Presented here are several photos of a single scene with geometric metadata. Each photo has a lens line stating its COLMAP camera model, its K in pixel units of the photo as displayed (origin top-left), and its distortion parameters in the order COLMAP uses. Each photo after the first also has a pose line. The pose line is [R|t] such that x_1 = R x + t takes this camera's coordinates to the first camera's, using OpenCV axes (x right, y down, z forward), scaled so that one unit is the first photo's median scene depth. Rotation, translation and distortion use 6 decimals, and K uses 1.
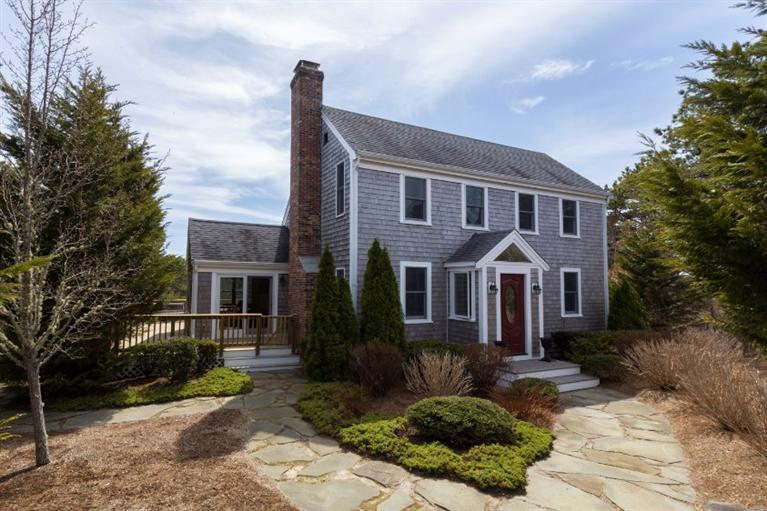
lens RADIAL K [[379.5, 0, 383.5], [0, 379.5, 255.5], [0, 0, 1]] dist [-0.001634, 0.000027]
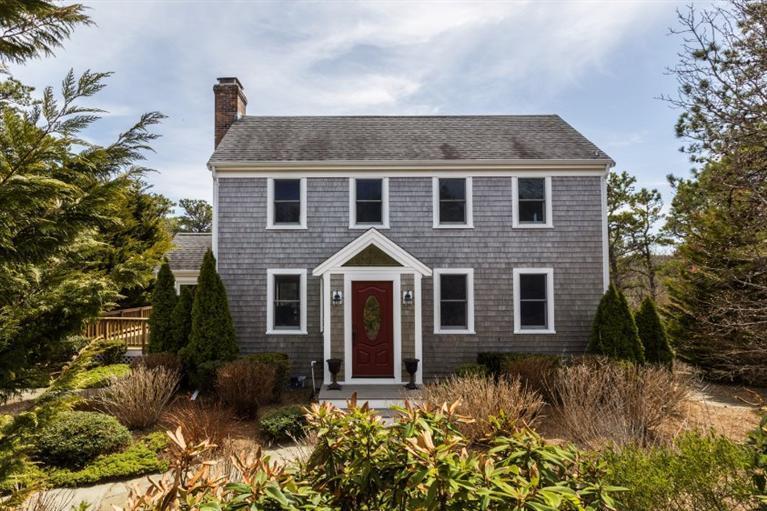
lens RADIAL K [[390.7, 0, 352.9], [0, 390.7, 267.3], [0, 0, 1]] dist [-0.031840, 0.000075]
pose [[0.902716, -0.026478, -0.429421, 0.653393], [0.042611, 0.998699, 0.027995, -0.007561], [0.428122, -0.043569, 0.902670, 0.198171]]
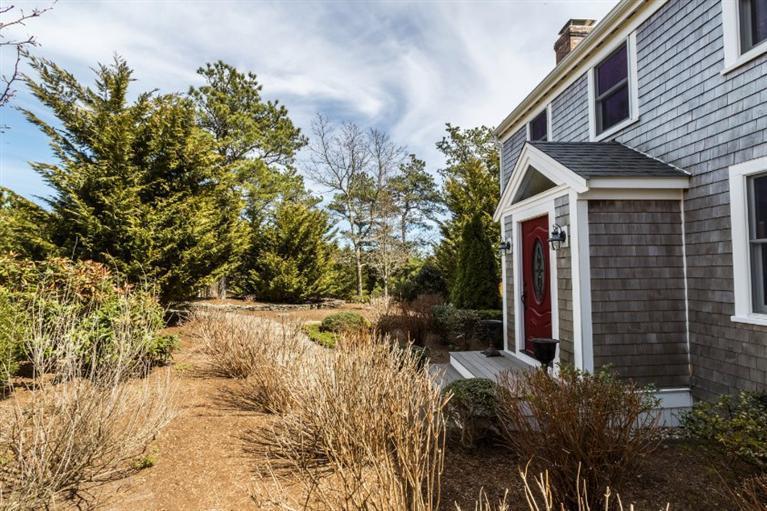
lens RADIAL K [[343.2, 0, 383.5], [0, 343.2, 255.5], [0, 0, 1]] dist [0.002100, 0.000339]
pose [[-0.362404, -0.047251, -0.930823, 0.882684], [0.072059, 0.994304, -0.078529, 0.126196], [0.929231, -0.095534, -0.356935, 0.940247]]
